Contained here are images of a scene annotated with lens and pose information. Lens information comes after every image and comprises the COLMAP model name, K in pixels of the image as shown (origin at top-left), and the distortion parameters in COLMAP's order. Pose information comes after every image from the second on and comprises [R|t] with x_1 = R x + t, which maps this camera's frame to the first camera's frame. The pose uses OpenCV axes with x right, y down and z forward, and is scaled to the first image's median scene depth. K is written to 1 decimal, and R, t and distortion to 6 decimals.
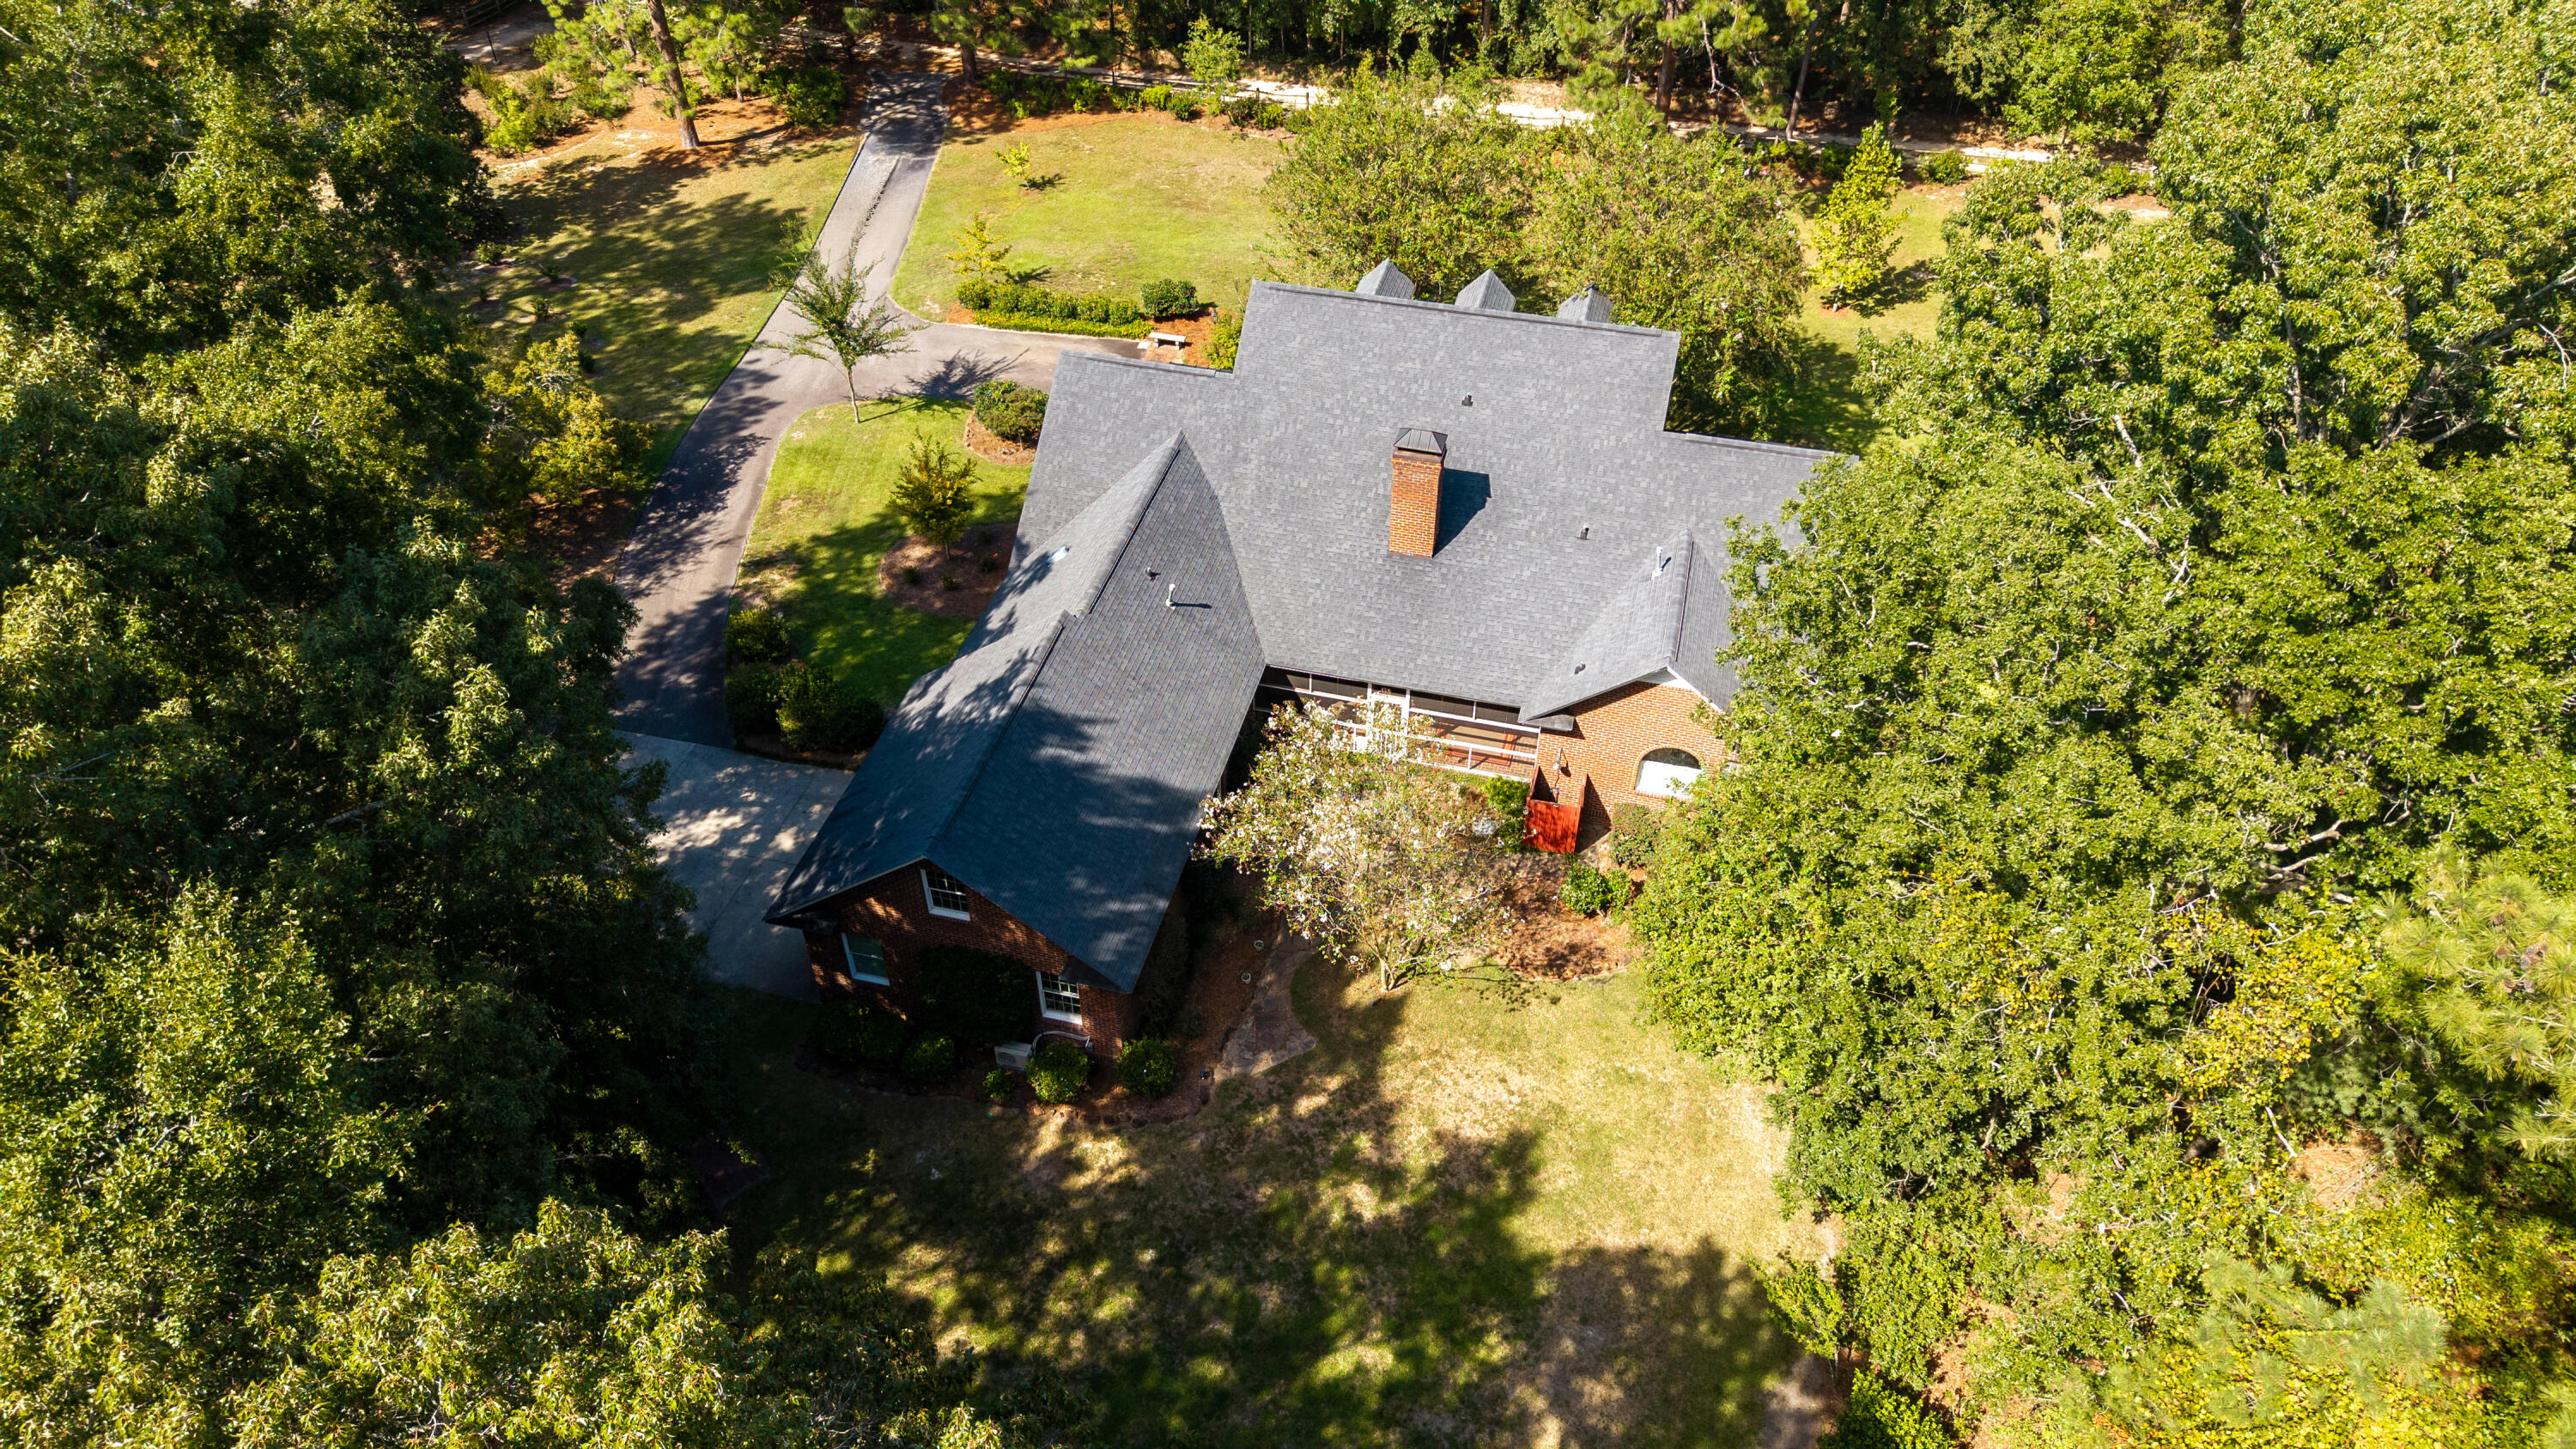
lens RADIAL K [[1740.2, 0, 1280.2], [0, 1740.2, 707.5], [0, 0, 1]] dist [0.010143, -0.004760]
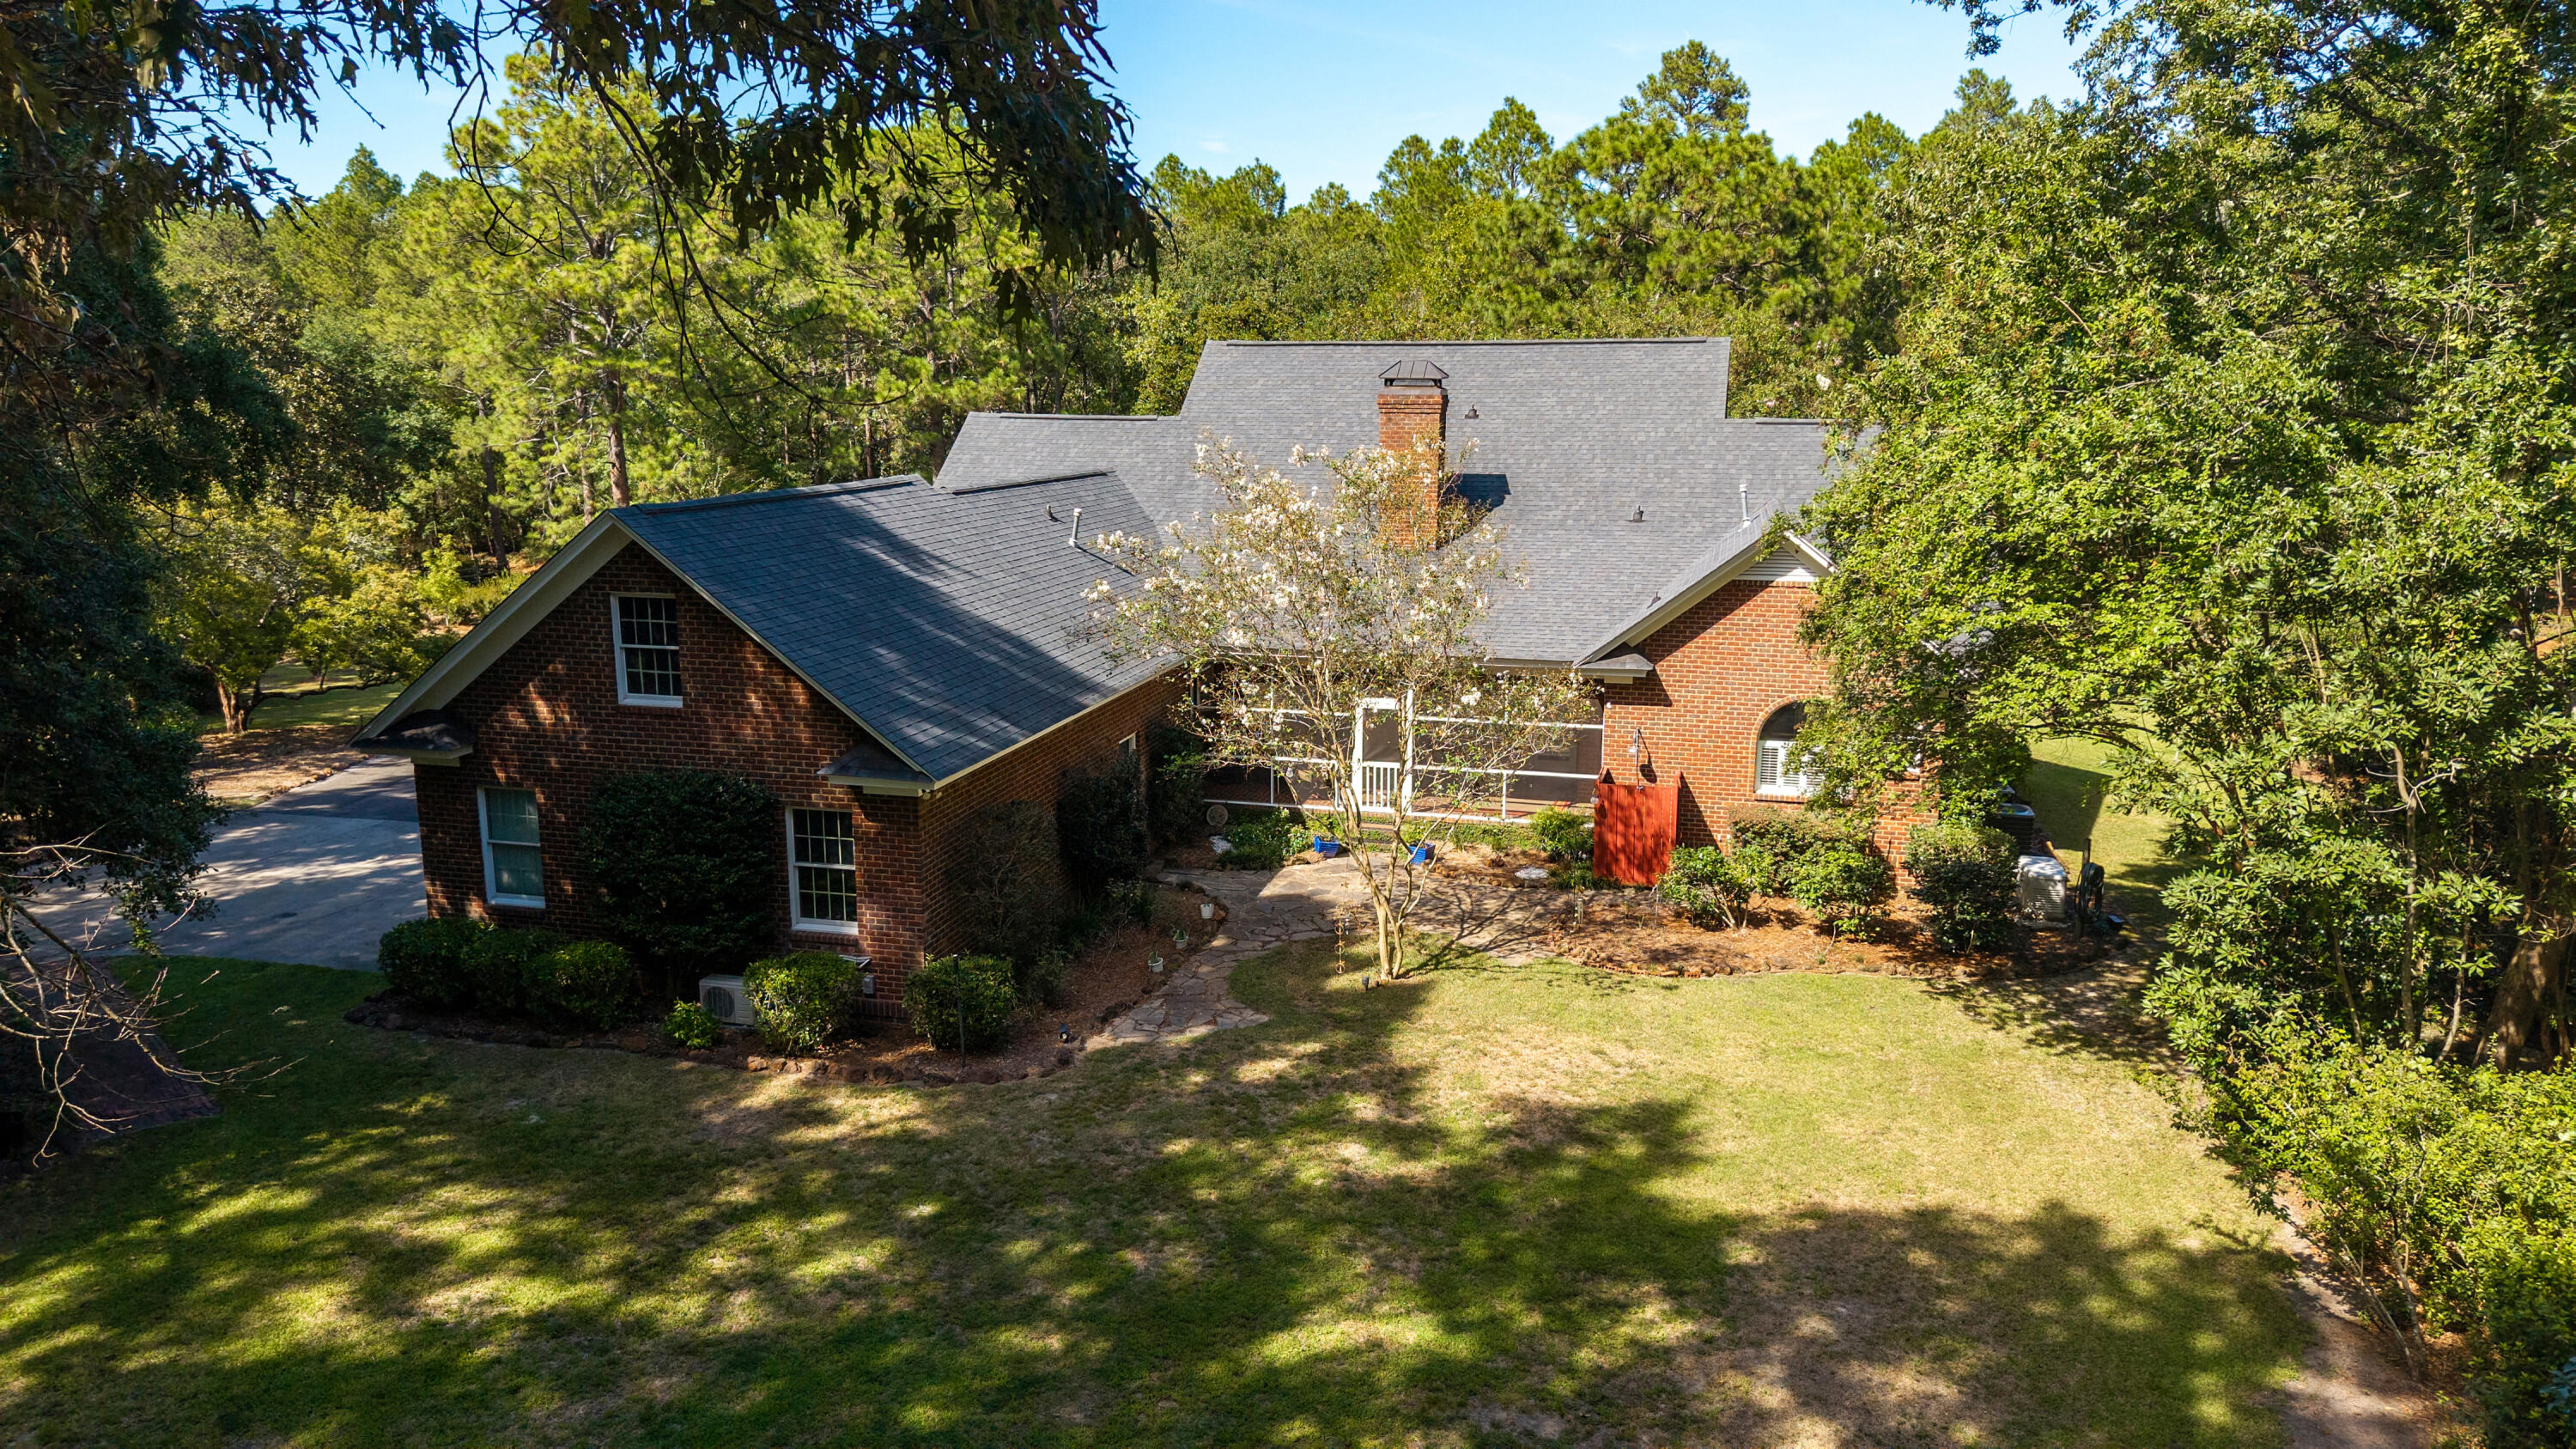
lens RADIAL K [[1740.2, 0, 1272.0], [0, 1740.2, 732.7], [0, 0, 1]] dist [0.010143, -0.004760]
pose [[0.999790, -0.019220, -0.007107, 0.025256], [0.013187, 0.868934, -0.494752, 0.402119], [0.015685, 0.494555, 0.869005, 0.461035]]
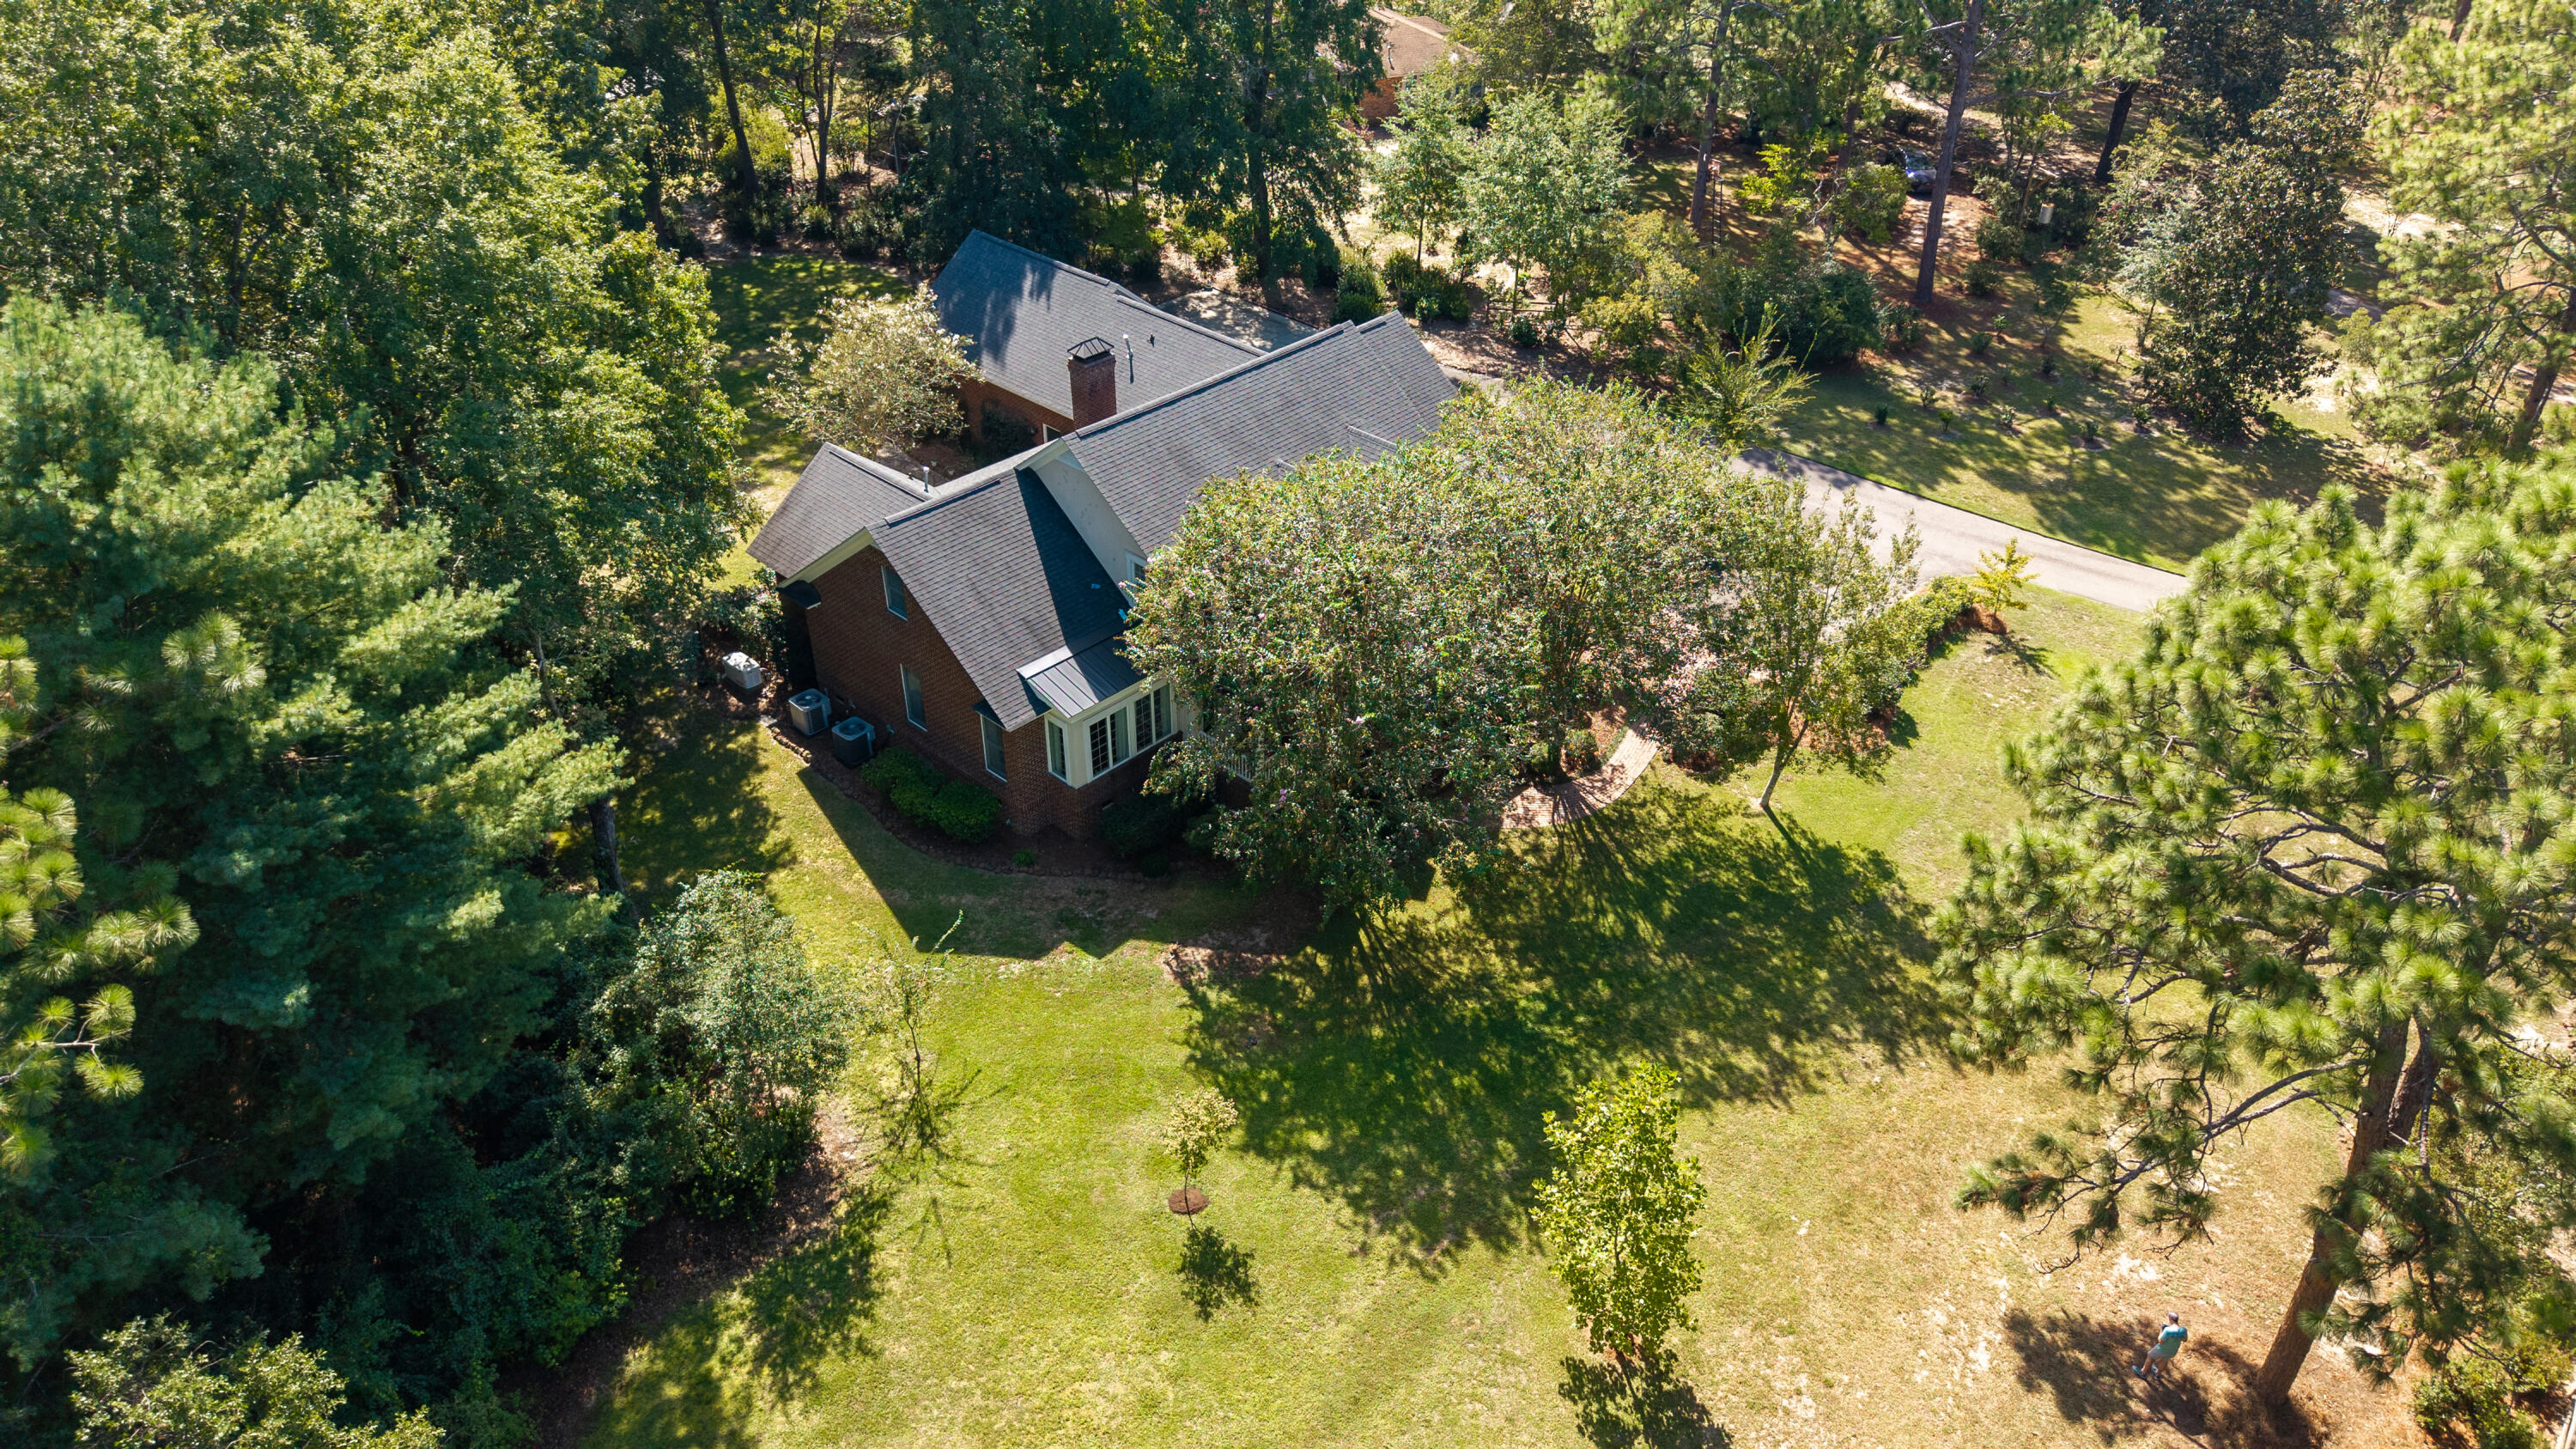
lens RADIAL K [[1740.2, 0, 1307.8], [0, 1740.2, 731.5], [0, 0, 1]] dist [0.010143, -0.004760]
pose [[-0.468578, 0.499358, -0.728750, 1.138195], [-0.600561, 0.424924, 0.677323, -1.055242], [0.647890, 0.755037, 0.100785, 1.303678]]
